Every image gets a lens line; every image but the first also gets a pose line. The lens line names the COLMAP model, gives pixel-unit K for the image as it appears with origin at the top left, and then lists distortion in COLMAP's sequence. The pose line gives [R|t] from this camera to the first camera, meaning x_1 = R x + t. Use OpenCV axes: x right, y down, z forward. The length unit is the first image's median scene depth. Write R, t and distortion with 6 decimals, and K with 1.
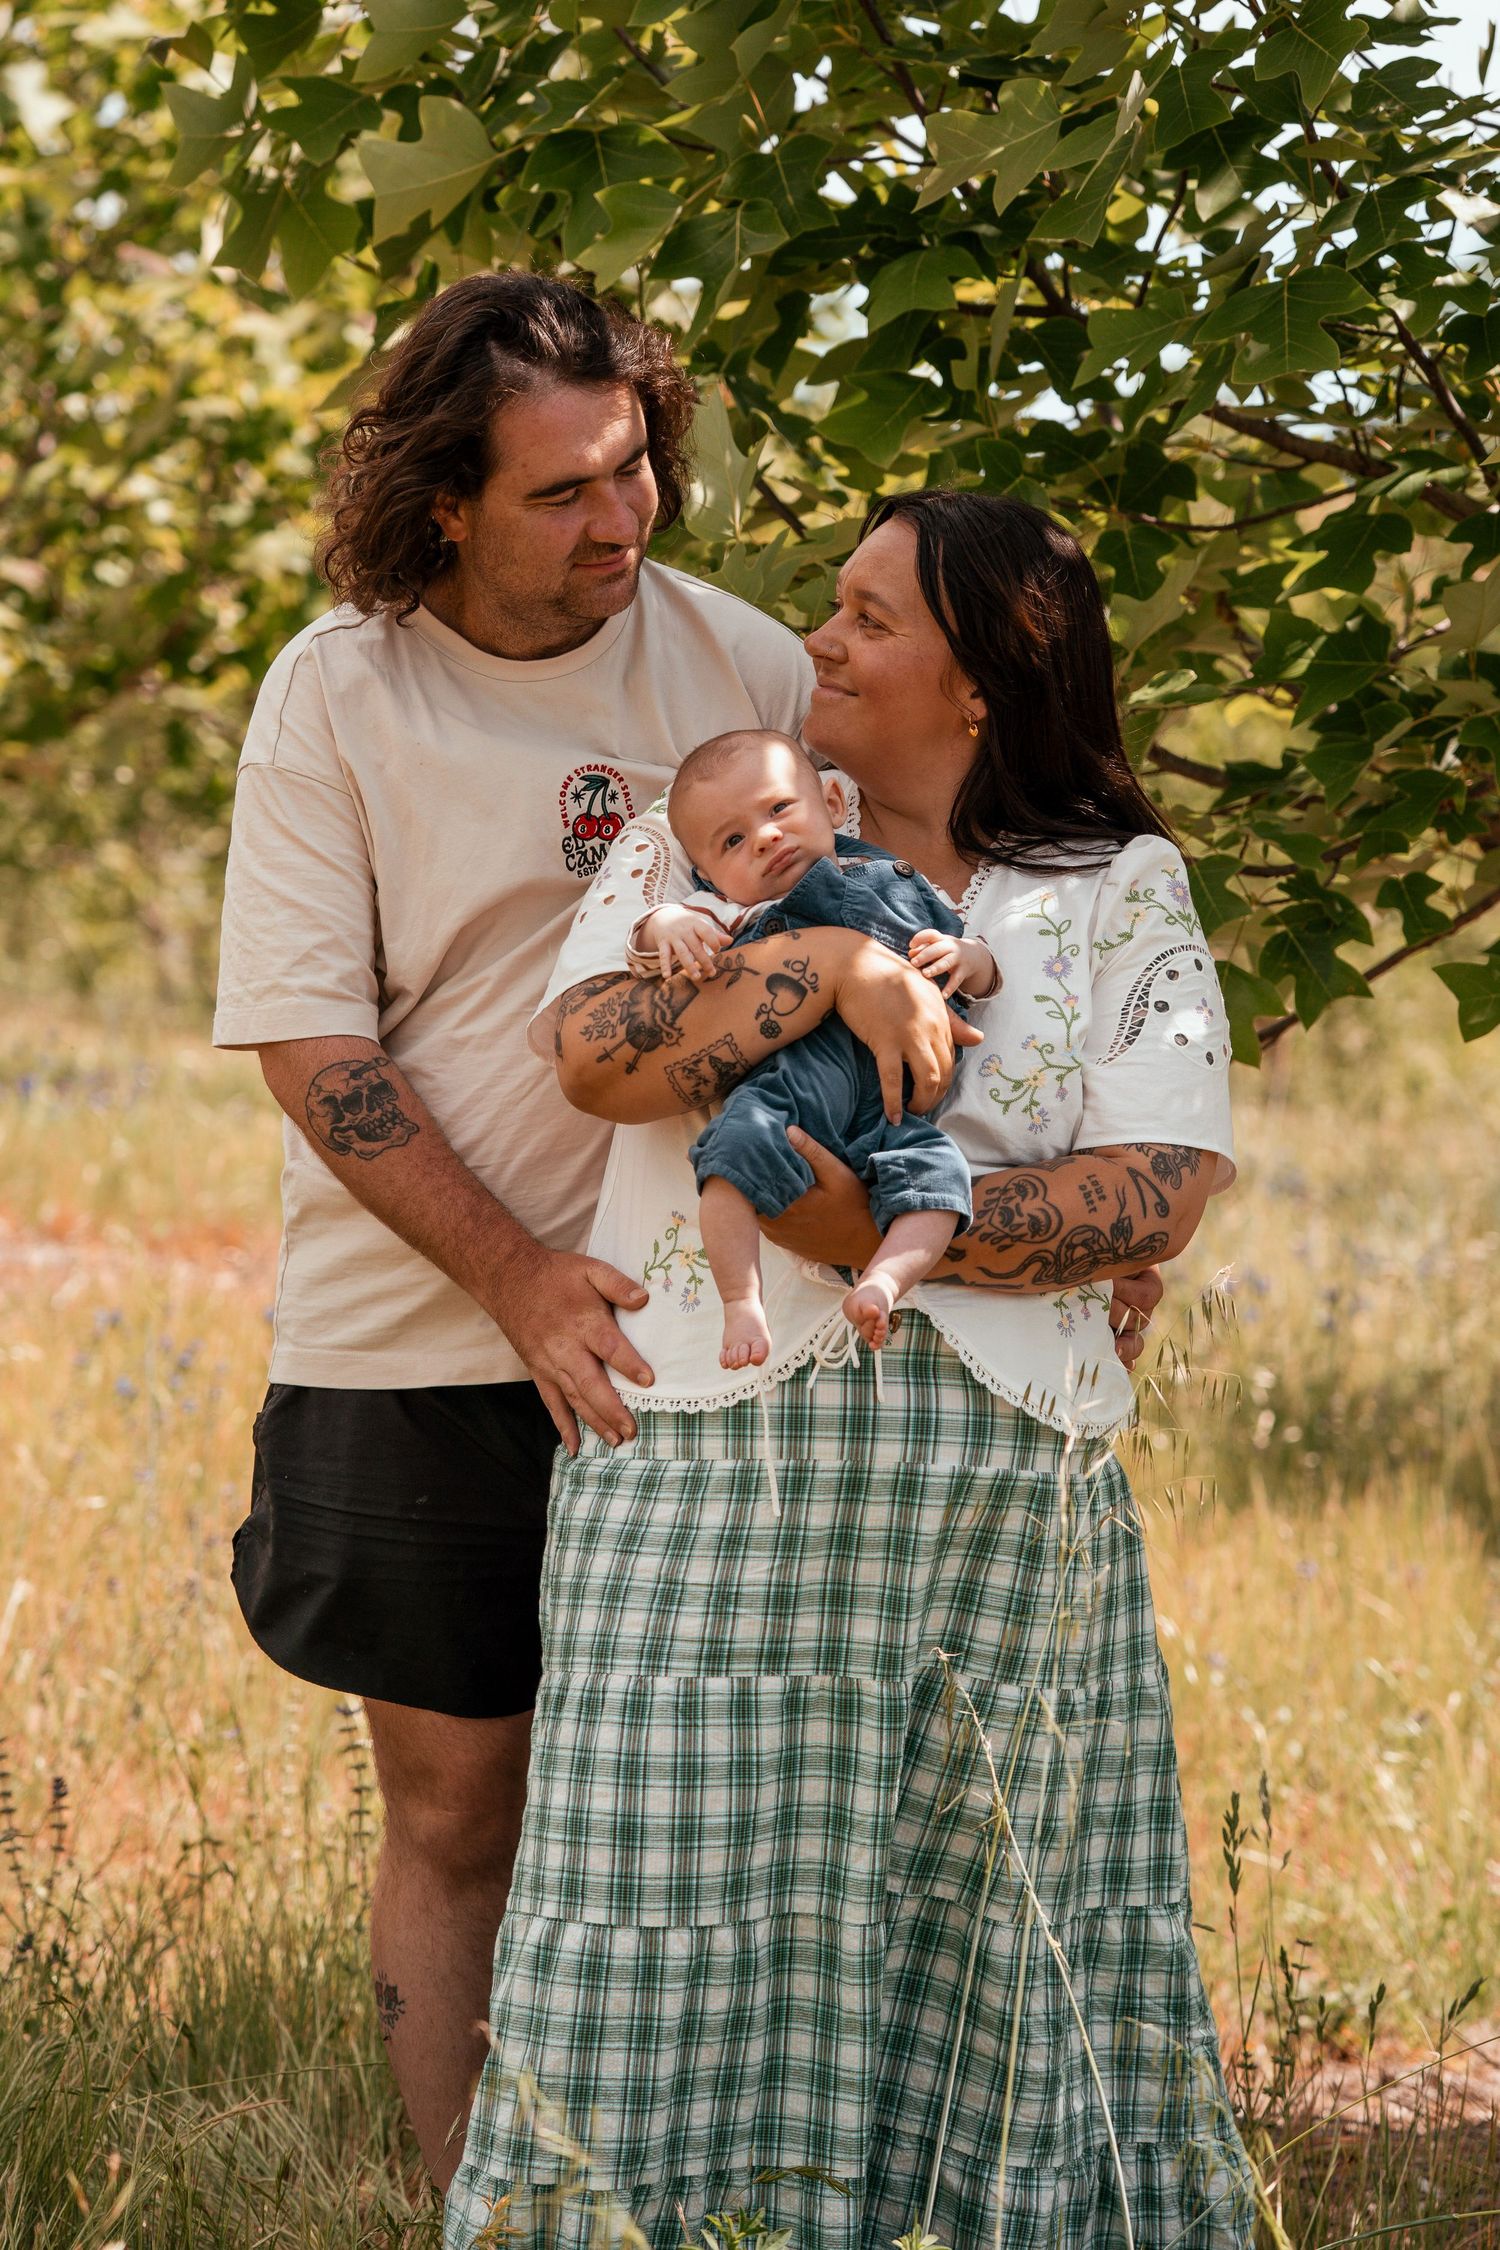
lens RADIAL K [[6975.0, 0, 750.0], [0, 6975.0, 1125.0], [0, 0, 1]] dist [1.581348, 0.469199]
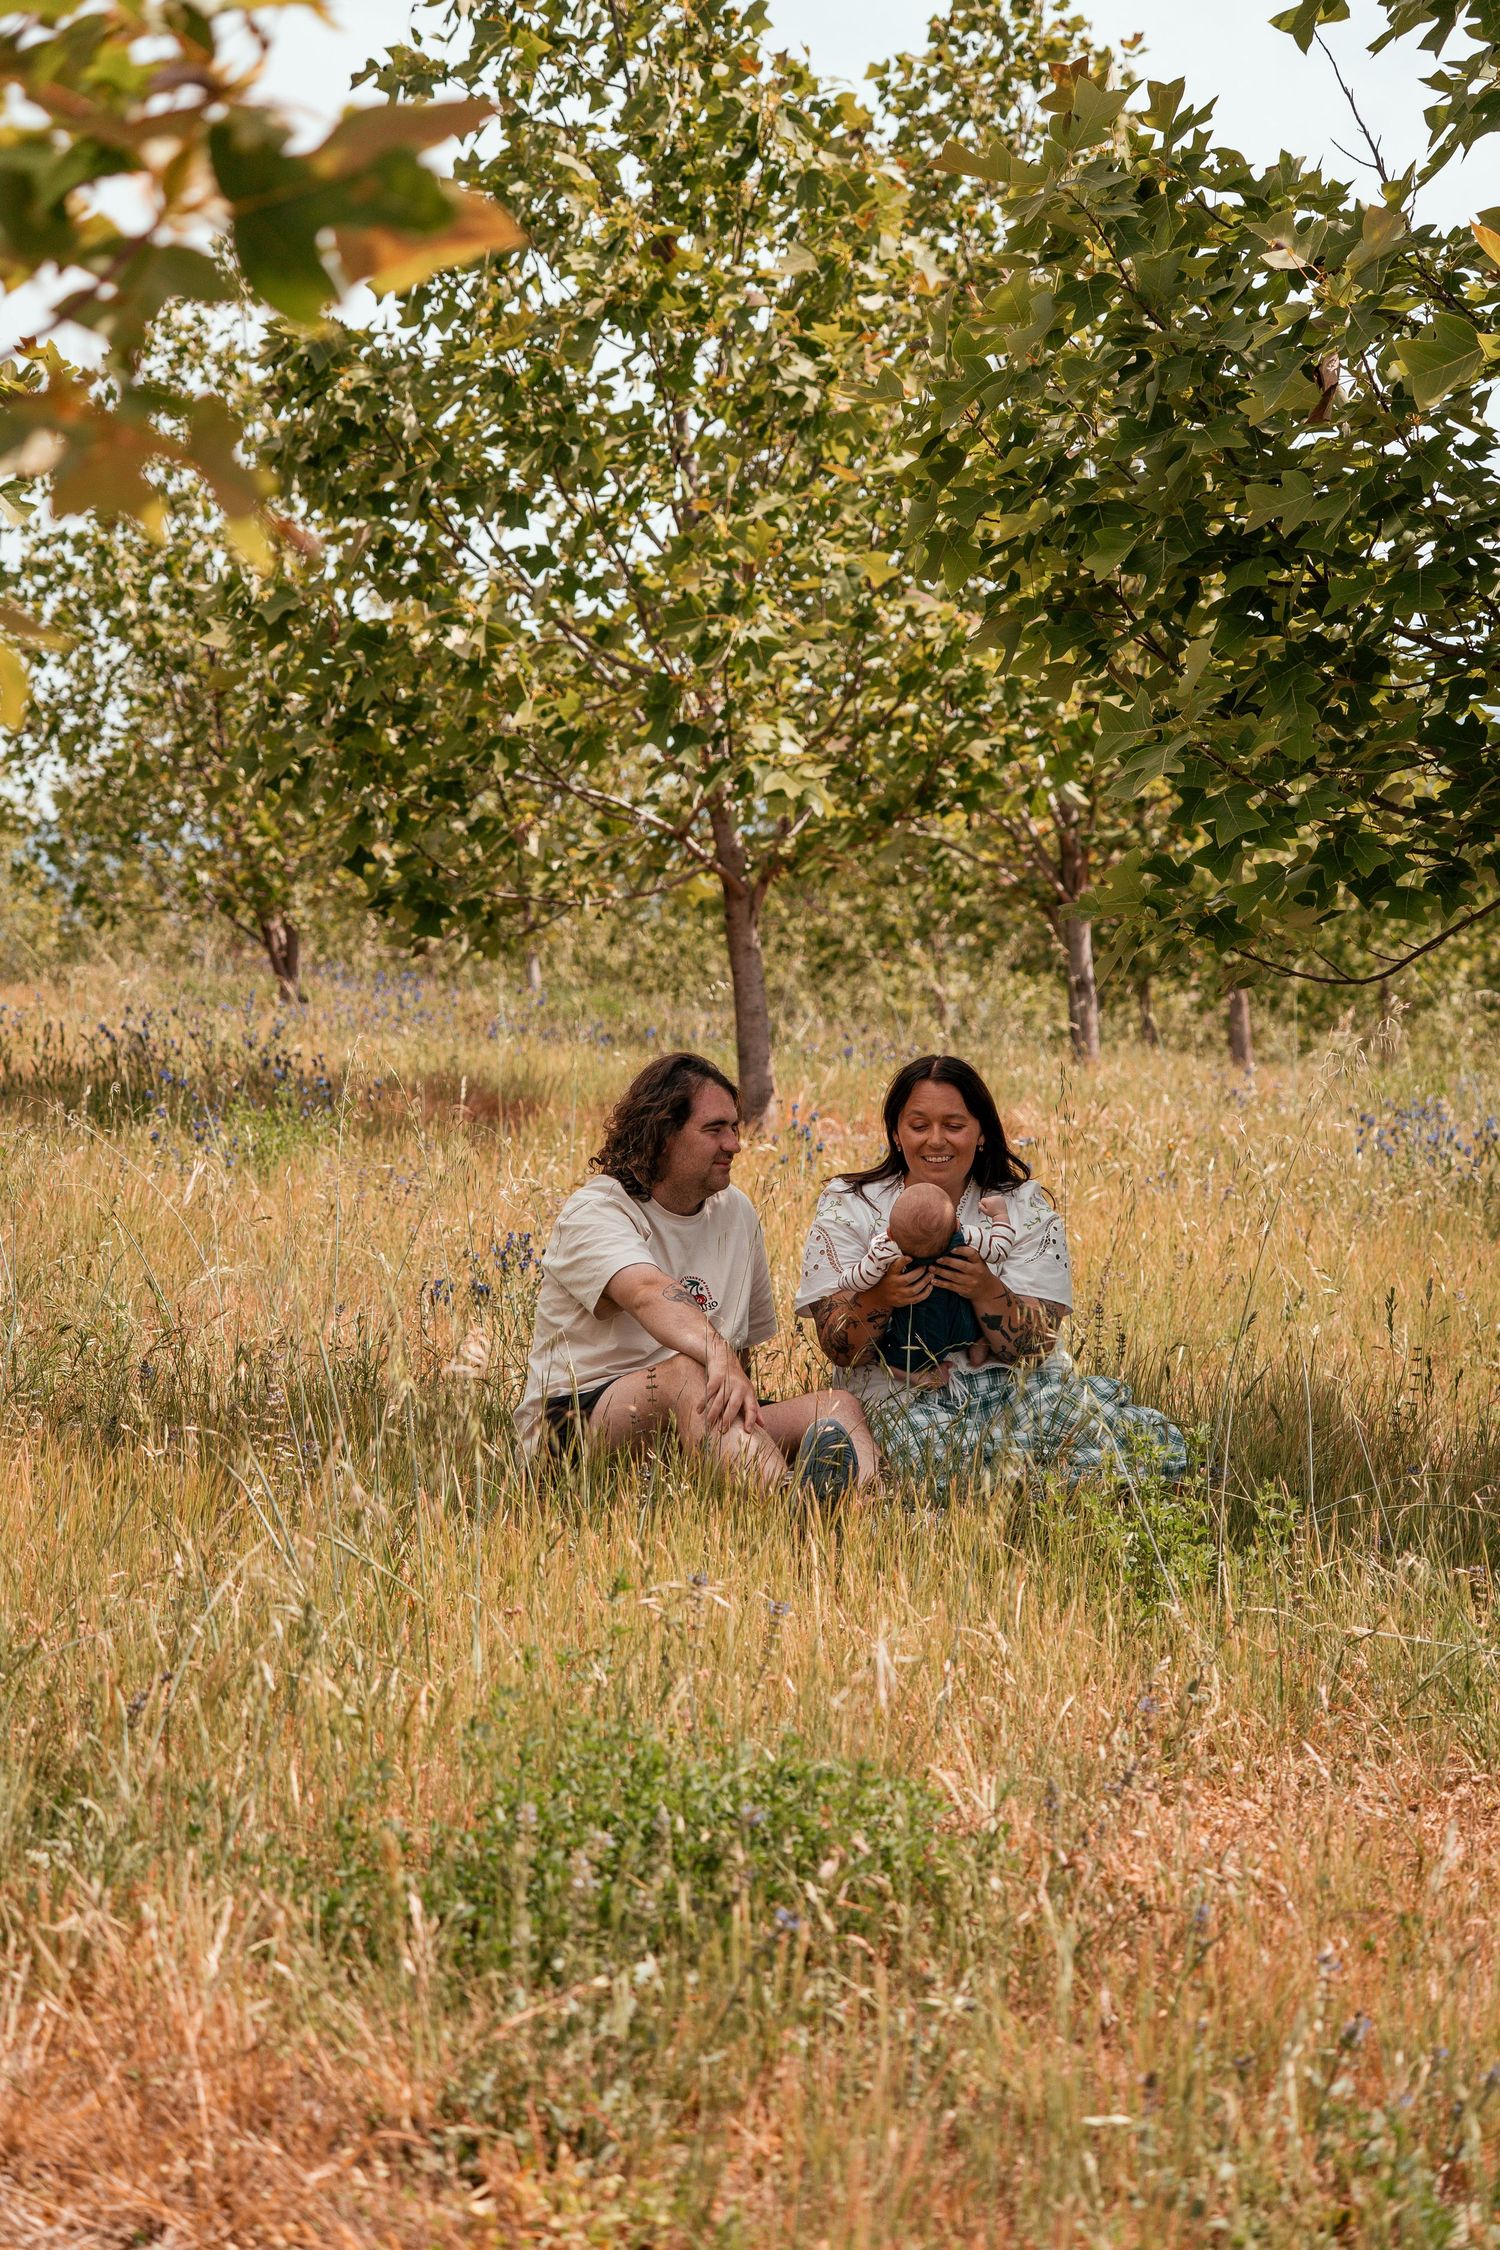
lens RADIAL K [[4529.3, 0, 750.0], [0, 4529.3, 1125.0], [0, 0, 1]] dist [-0.017581, -2.757401]
pose [[0.991818, -0.019493, -0.126162, 0.040189], [0.019634, 0.999807, -0.000127, 0.034446], [0.126140, -0.002351, 0.992010, -0.275555]]
